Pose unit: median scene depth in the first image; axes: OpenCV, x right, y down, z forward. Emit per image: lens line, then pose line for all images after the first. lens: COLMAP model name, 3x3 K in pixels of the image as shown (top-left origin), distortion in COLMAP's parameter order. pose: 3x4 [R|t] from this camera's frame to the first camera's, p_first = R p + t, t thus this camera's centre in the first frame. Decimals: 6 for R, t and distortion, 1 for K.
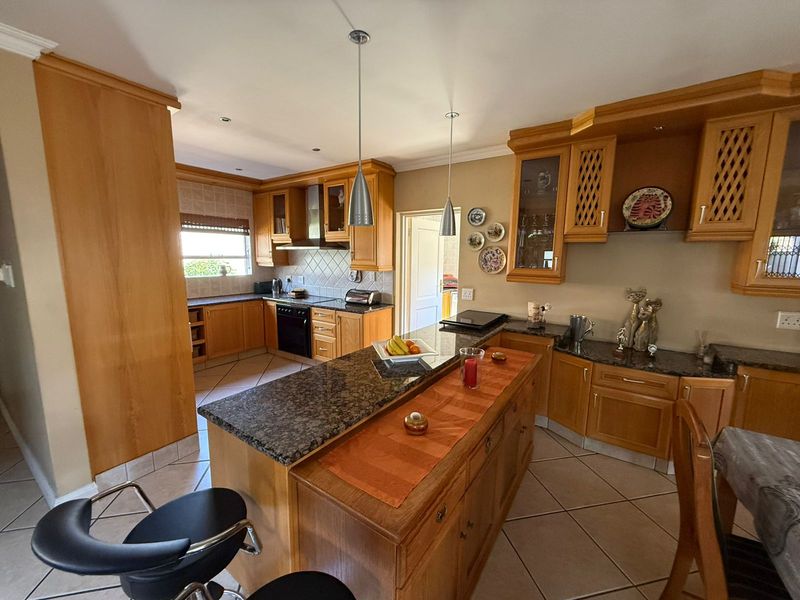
lens RADIAL K [[318.5, 0, 398.3], [0, 318.5, 299.1], [0, 0, 1]] dist [-0.001671, 0.000132]
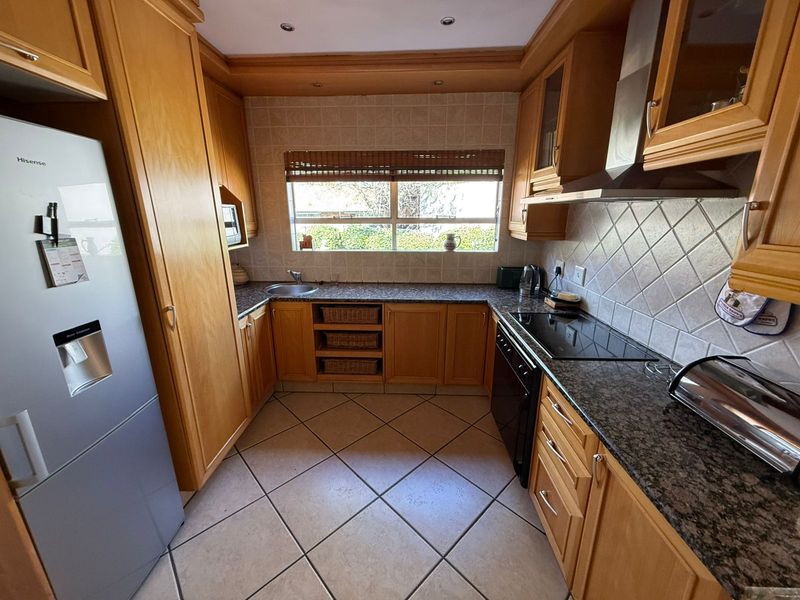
lens RADIAL K [[318.5, 0, 398.3], [0, 318.5, 299.1], [0, 0, 1]] dist [-0.001671, 0.000132]
pose [[0.530756, 0.210955, -0.820851, -0.075232], [-0.107813, 0.977464, 0.181493, -0.085518], [0.840639, -0.007830, 0.541539, 0.588334]]
